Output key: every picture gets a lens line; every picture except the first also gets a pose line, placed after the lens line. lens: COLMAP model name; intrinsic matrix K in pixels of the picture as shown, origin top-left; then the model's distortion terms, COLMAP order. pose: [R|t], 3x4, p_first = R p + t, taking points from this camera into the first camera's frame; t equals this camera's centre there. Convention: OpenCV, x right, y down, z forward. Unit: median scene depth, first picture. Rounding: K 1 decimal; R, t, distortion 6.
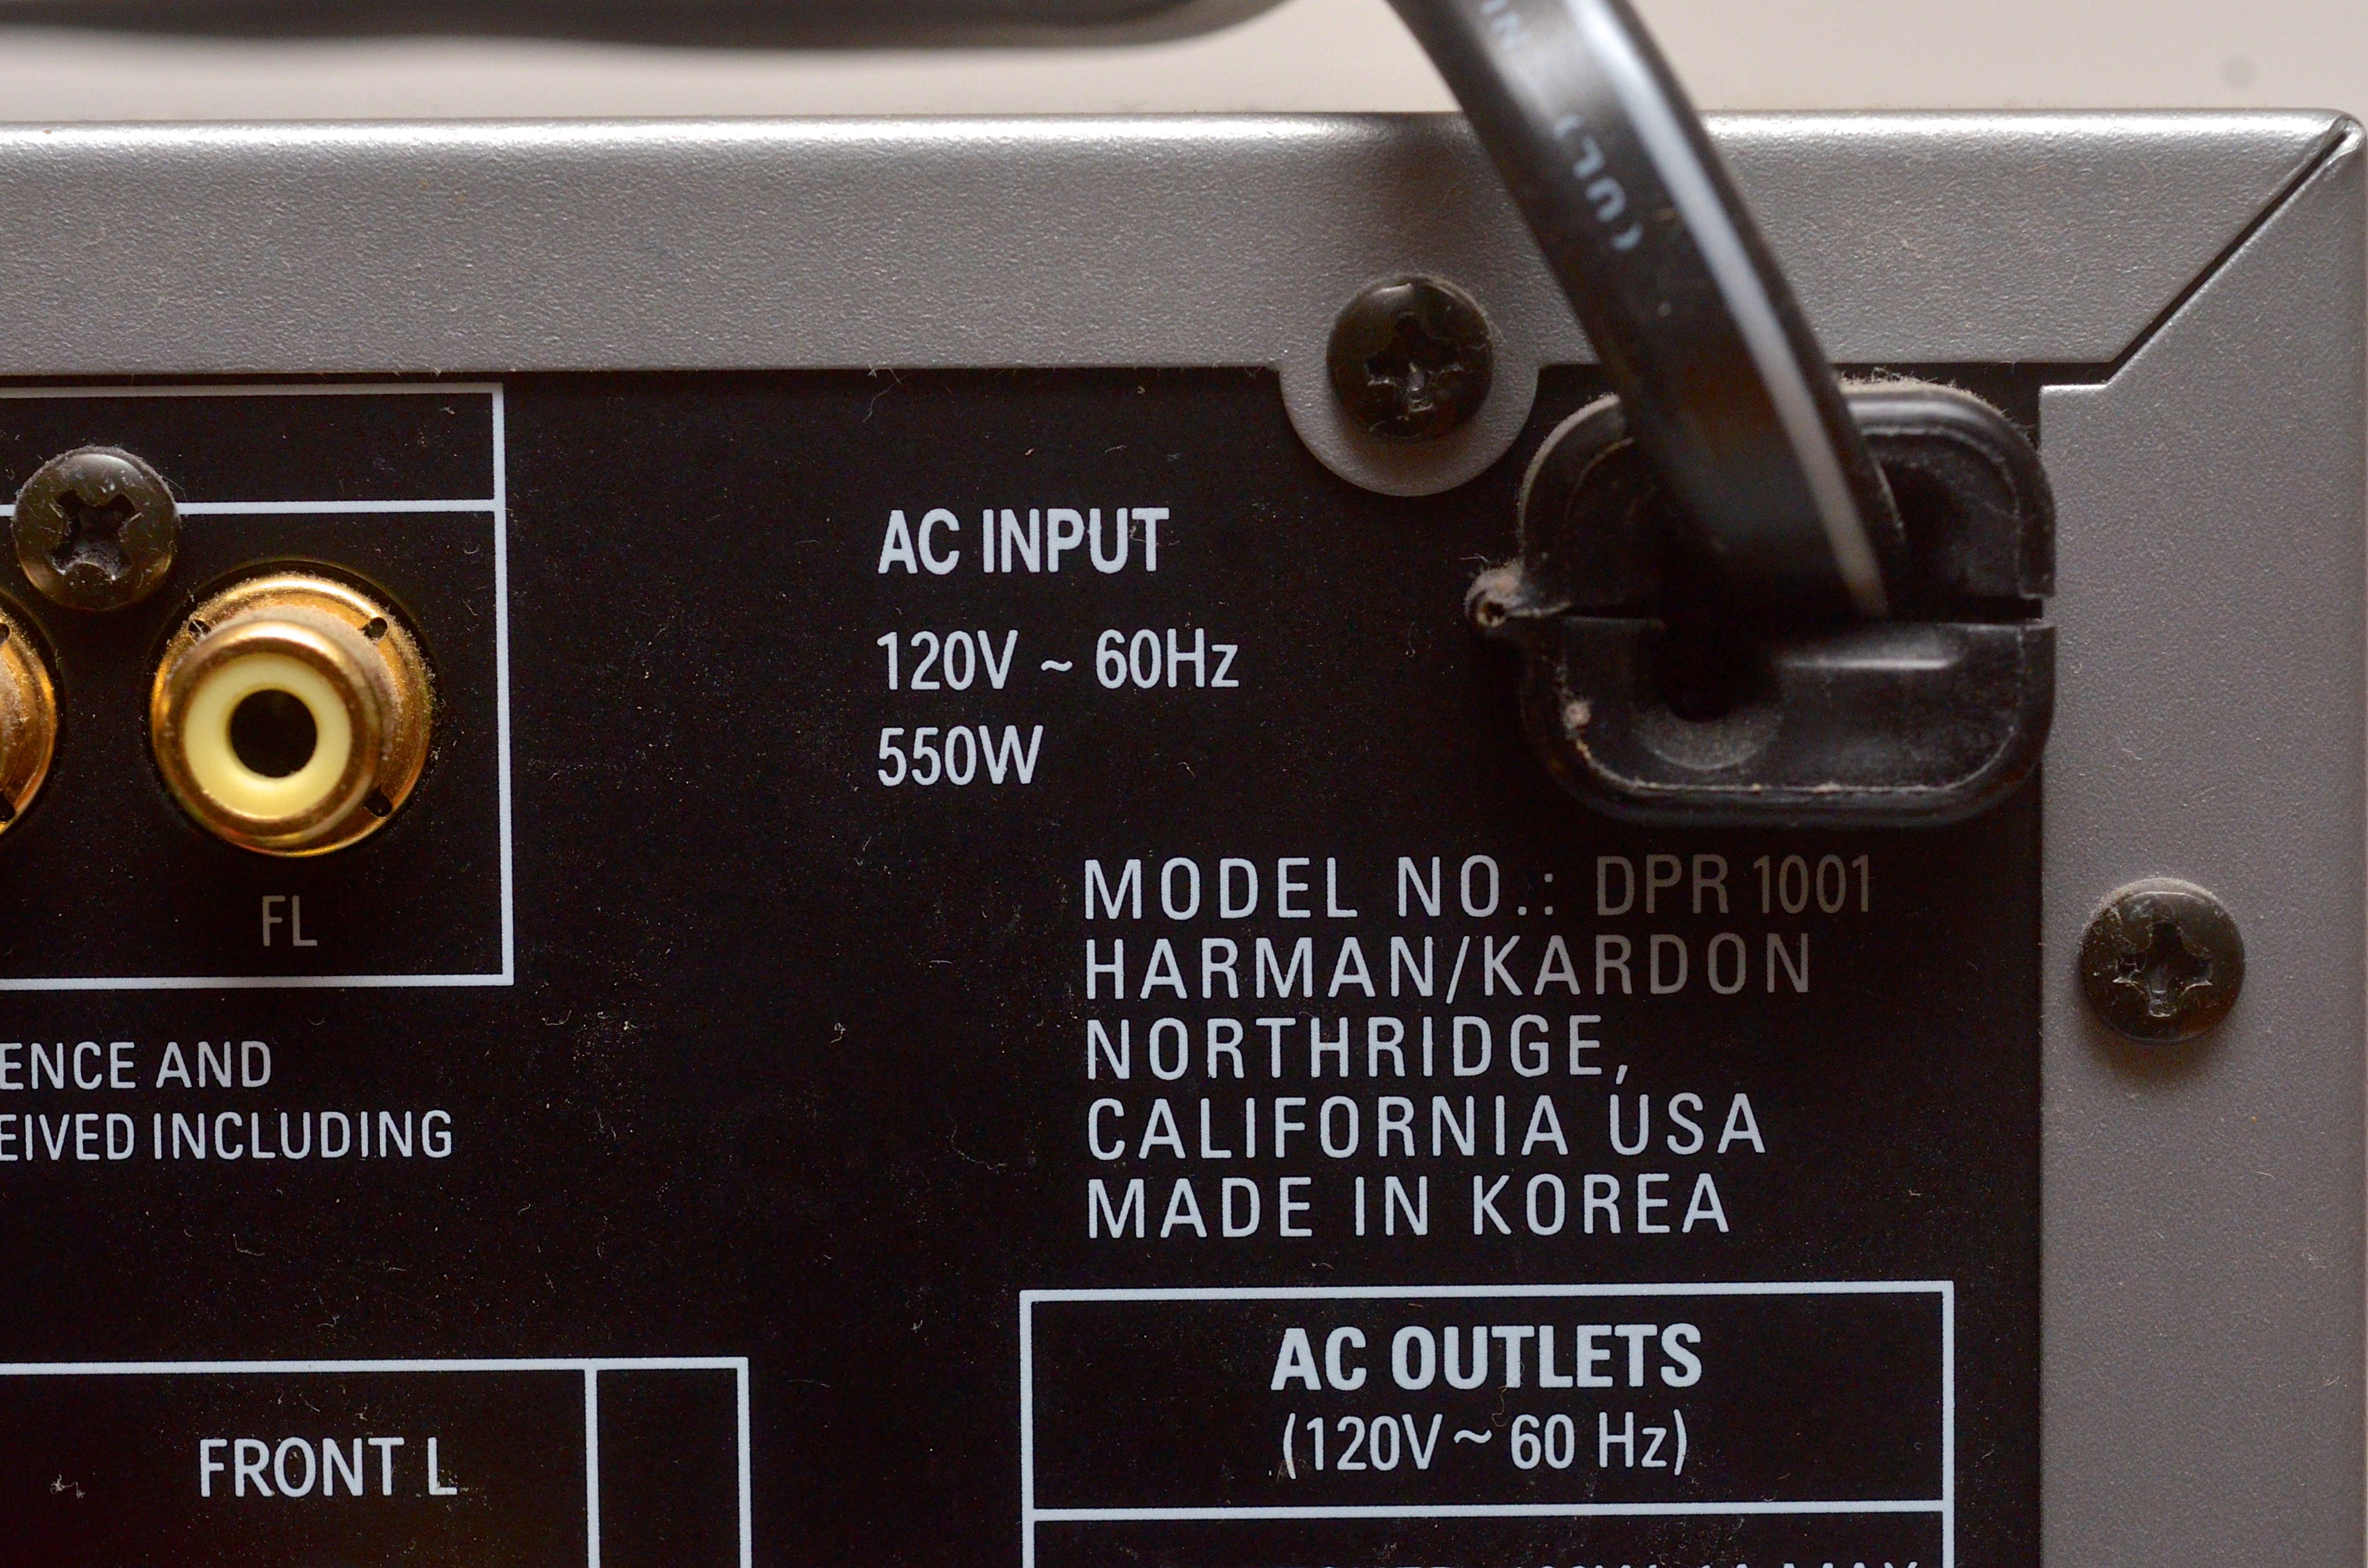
lens RADIAL K [[6533.0, 0, 1184.0], [0, 6533.0, 784.0], [0, 0, 1]] dist [-0.032990, 0.658658]
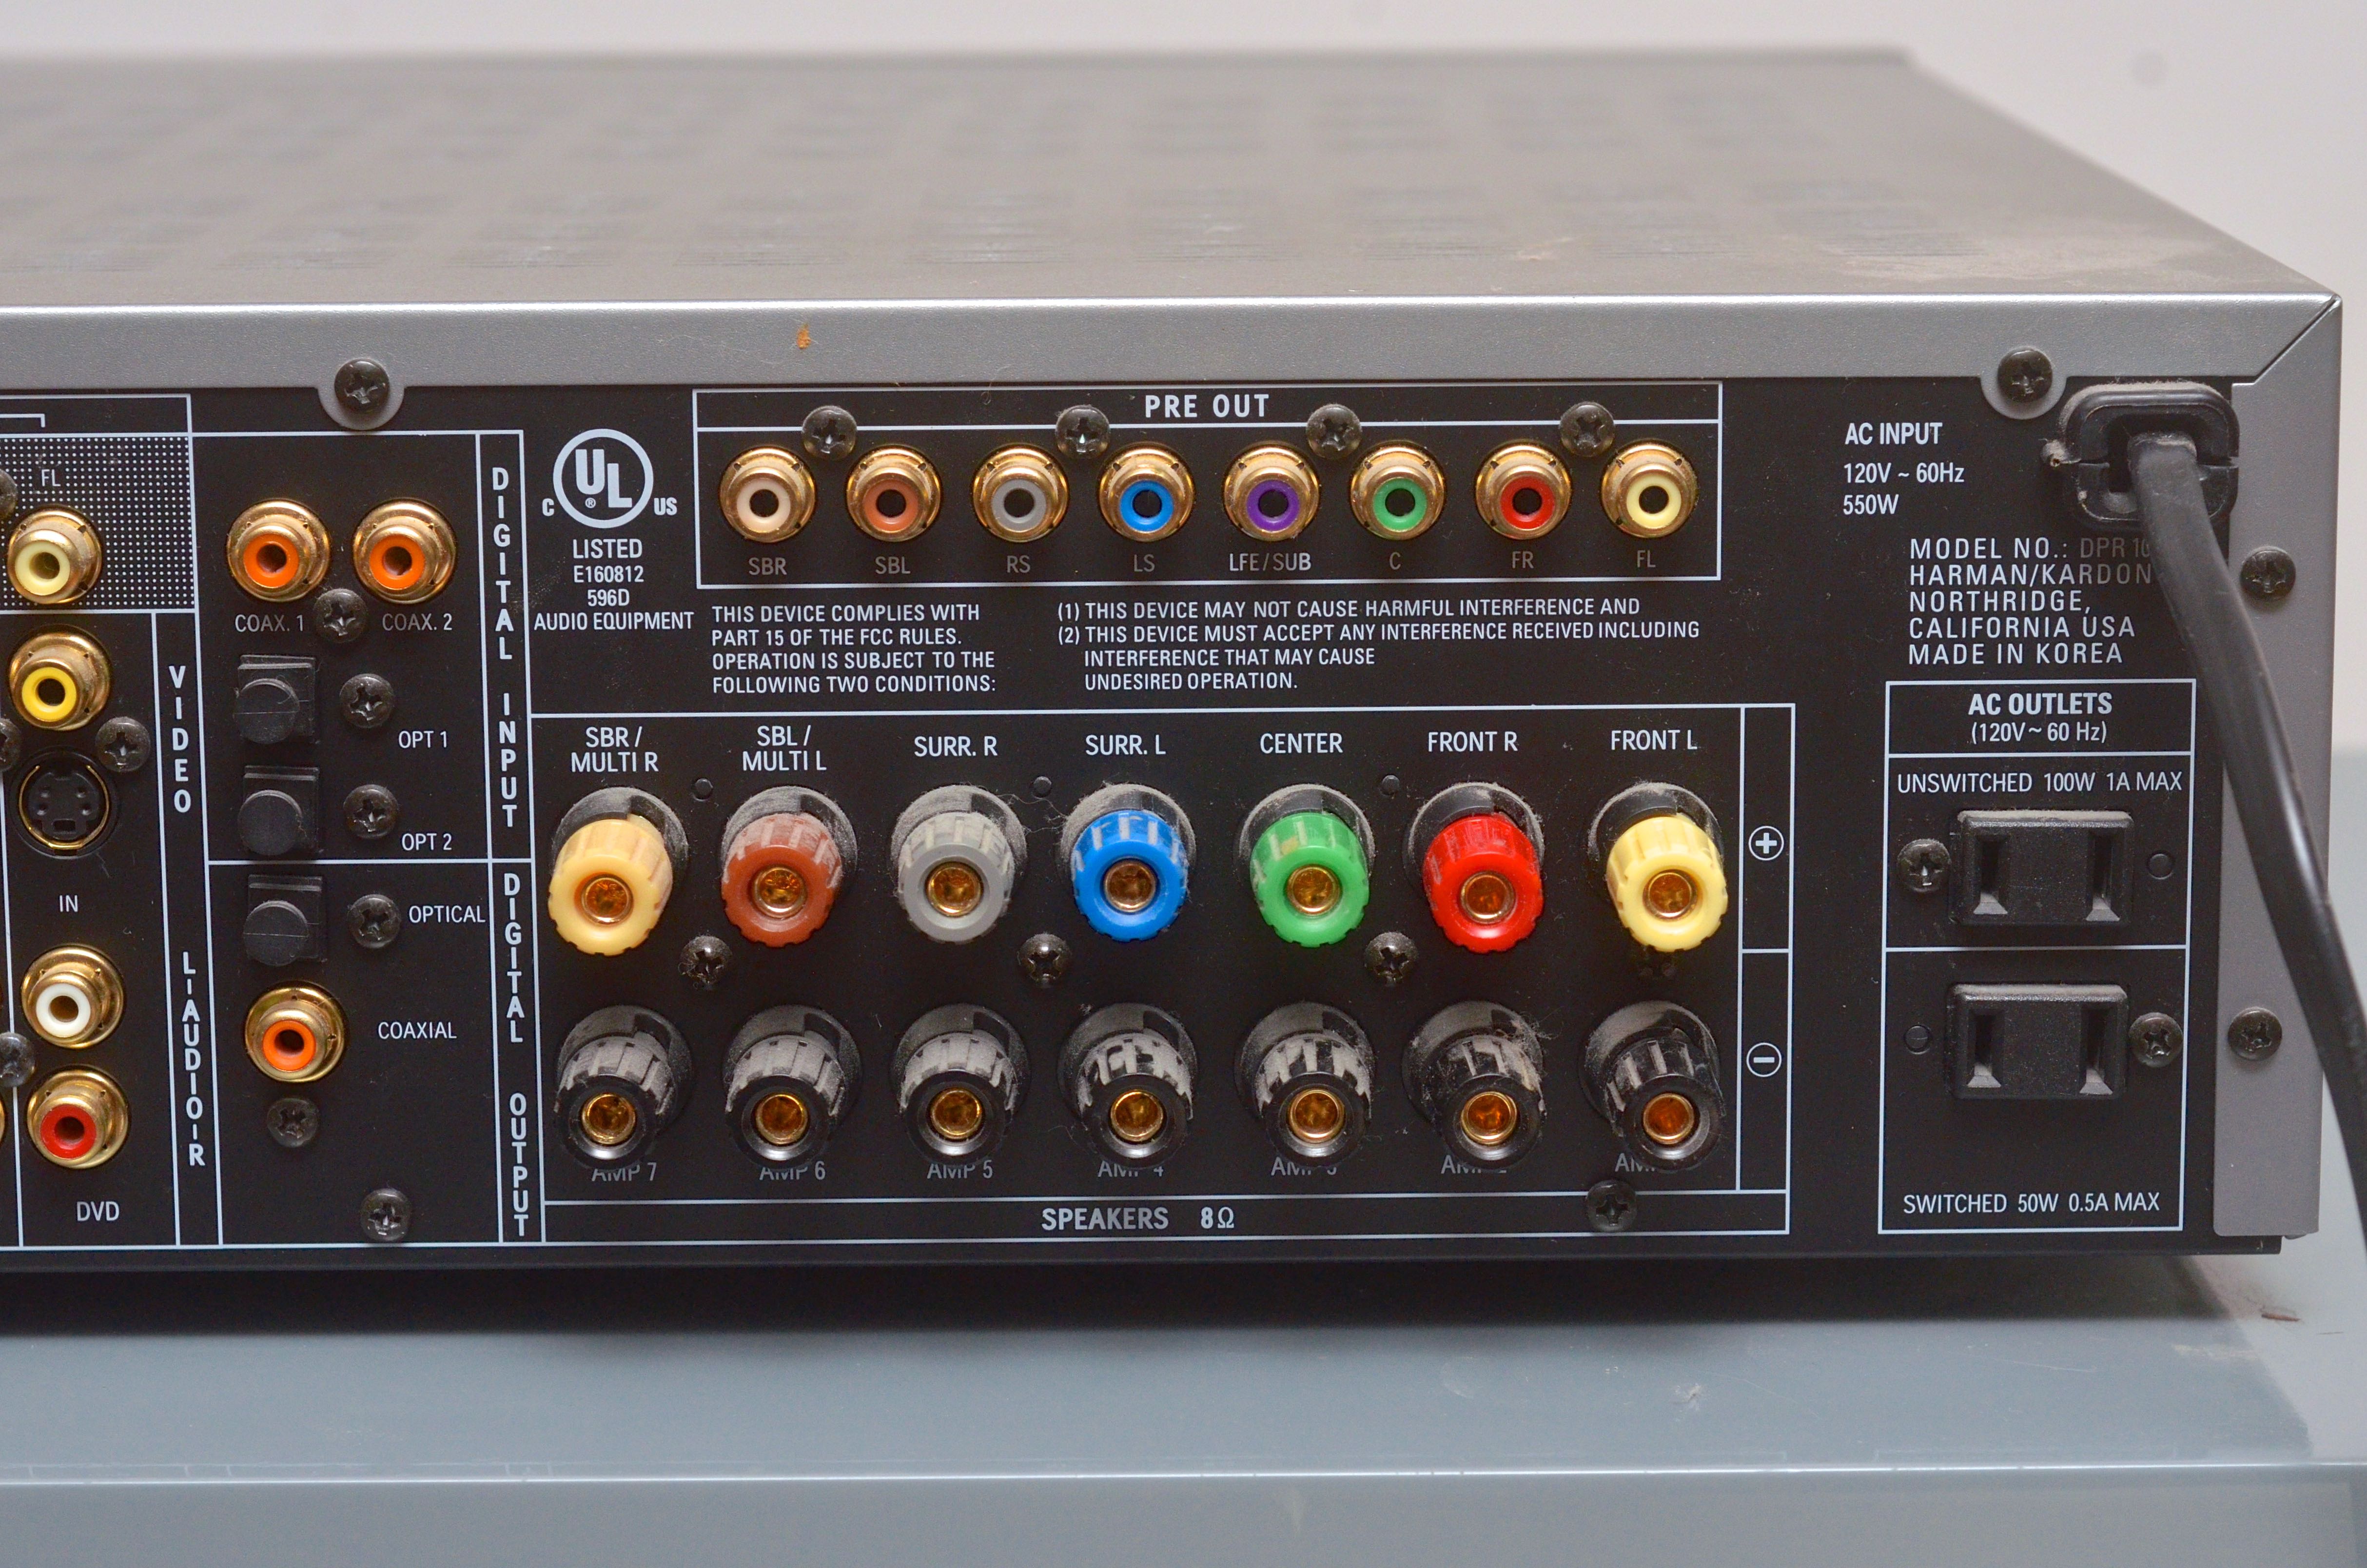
lens RADIAL K [[6530.7, 0, 1183.5], [0, 6530.7, 784.0], [0, 0, 1]] dist [-0.032990, 0.658658]
pose [[0.999735, 0.000635, 0.023022, -0.417809], [-0.003116, 0.994155, 0.107914, -0.198913], [-0.022819, -0.107957, 0.993894, -1.985027]]
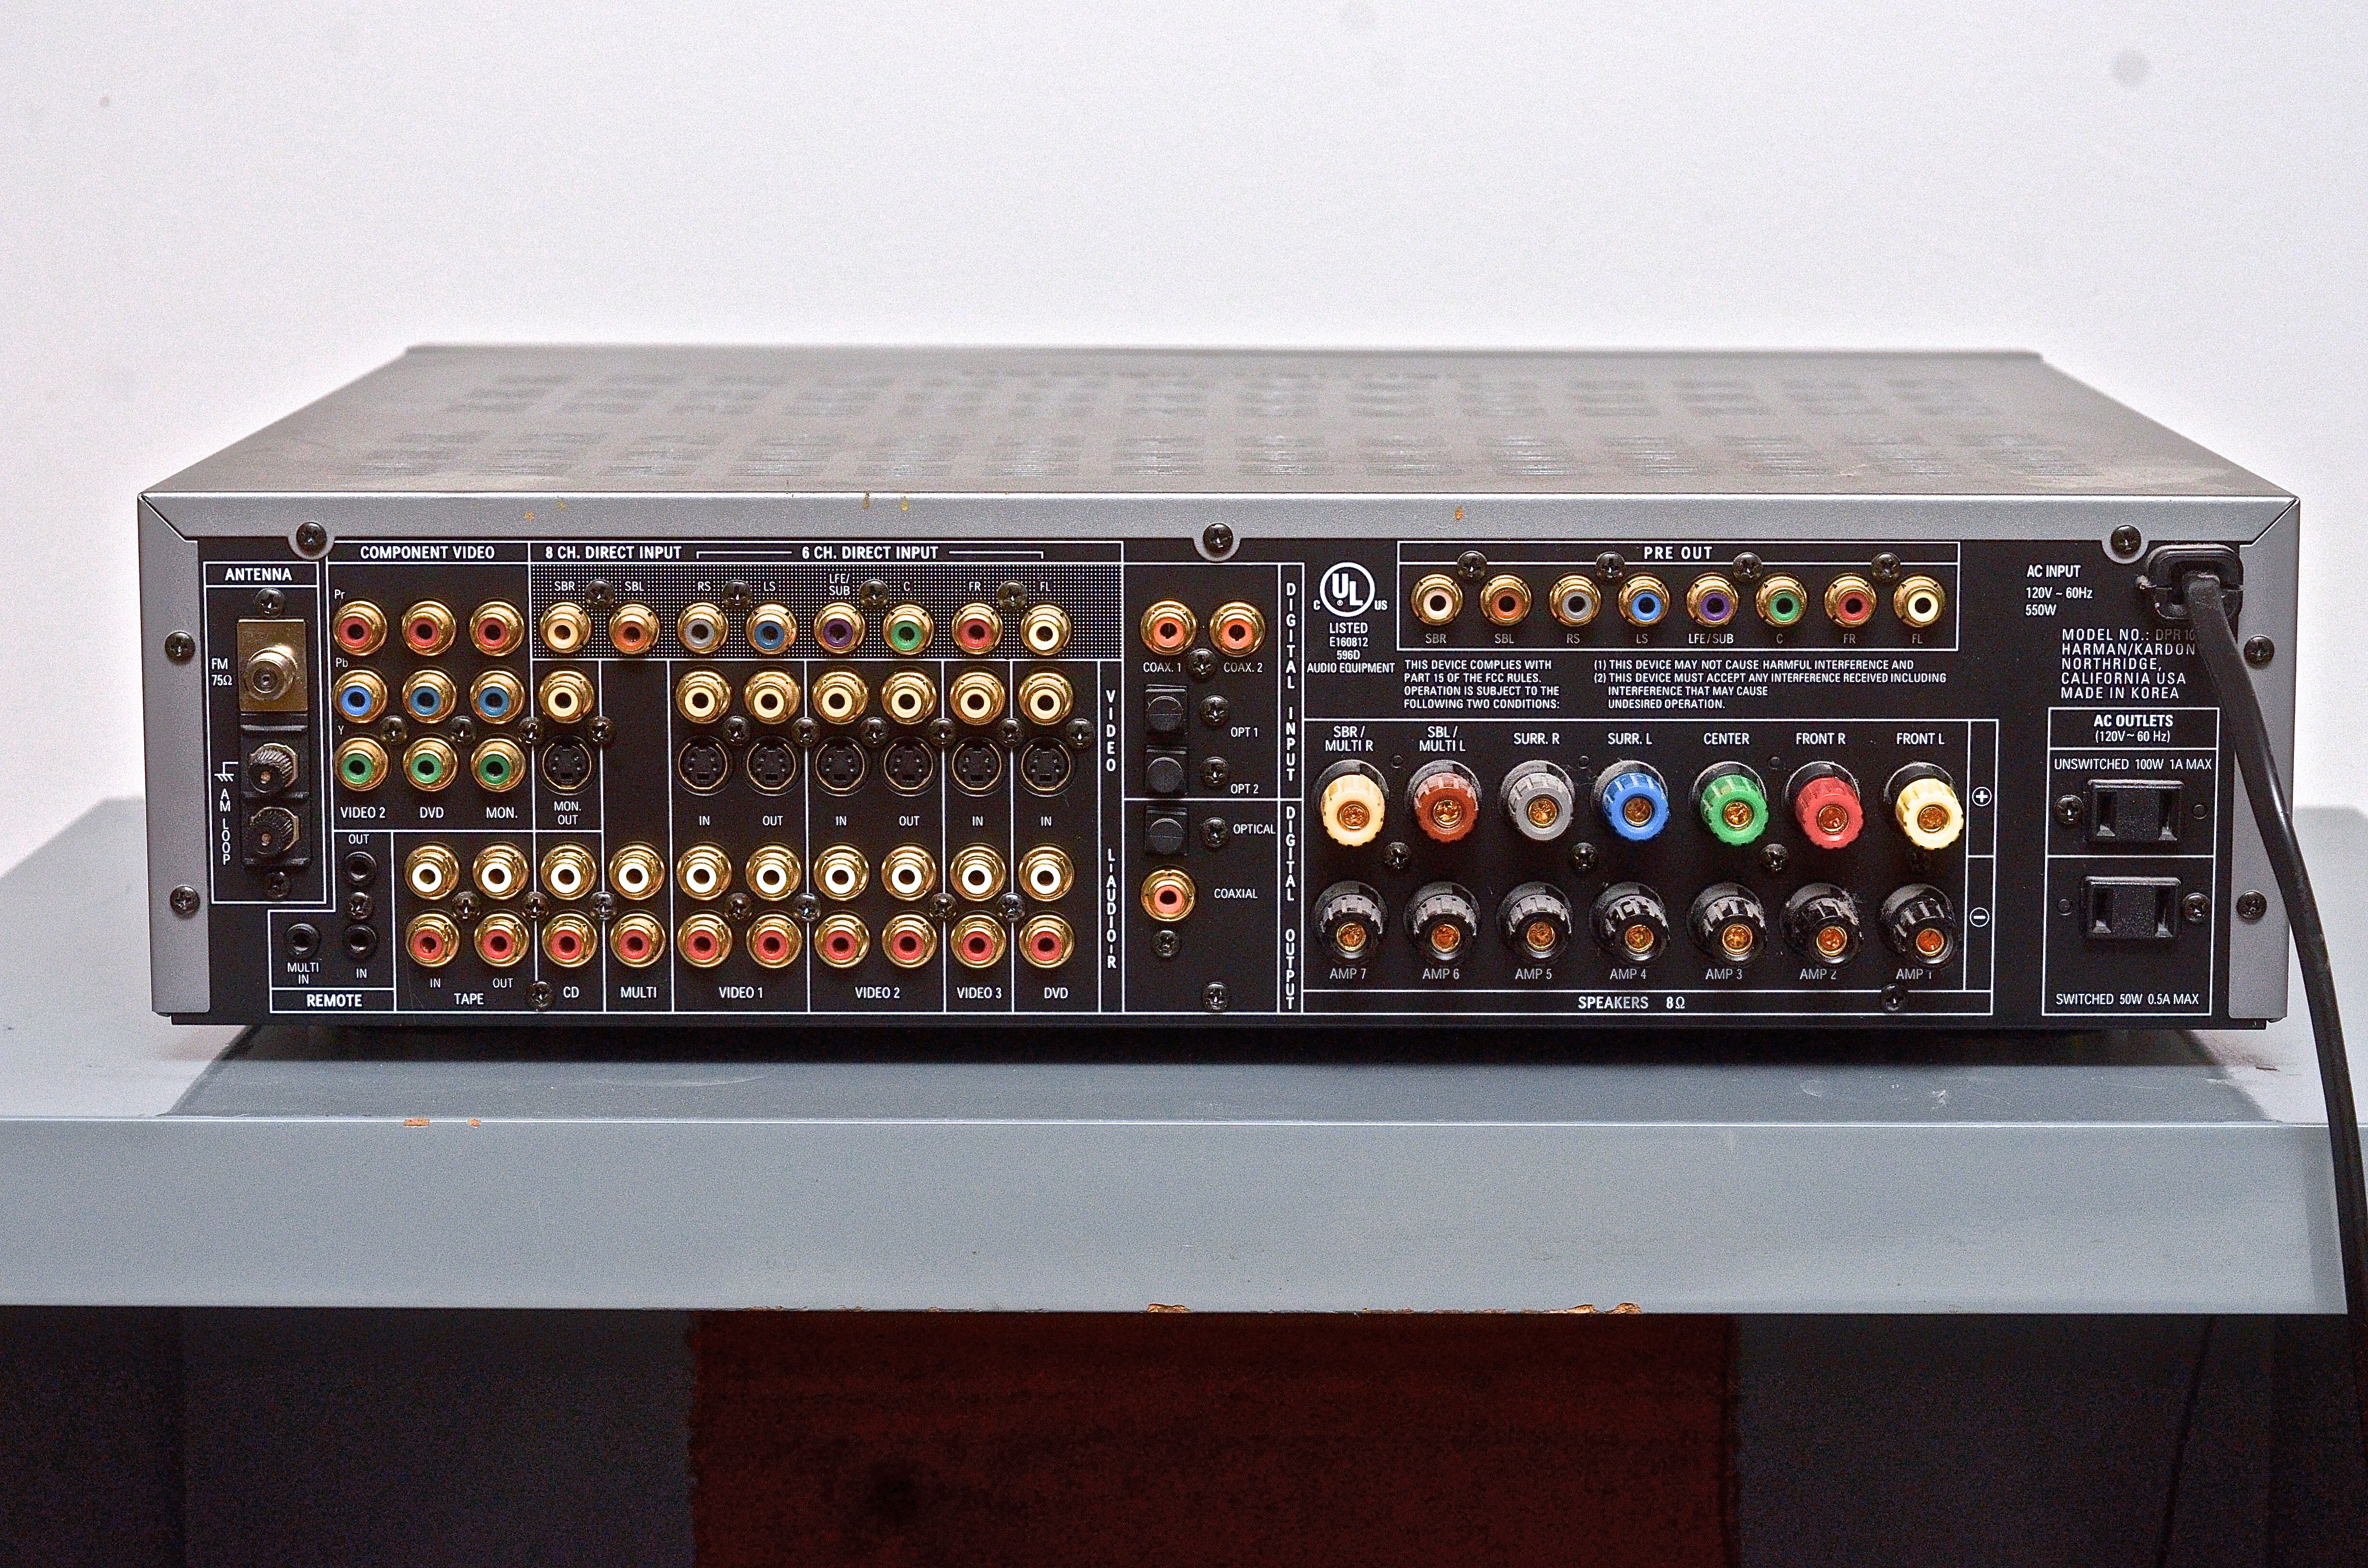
lens RADIAL K [[6532.4, 0, 1184.0], [0, 6532.4, 784.0], [0, 0, 1]] dist [-0.032990, 0.658658]
pose [[0.999904, 0.010279, 0.009289, -0.799591], [-0.010959, 0.997013, 0.076453, -0.268666], [-0.008475, -0.076548, 0.997030, -4.451117]]
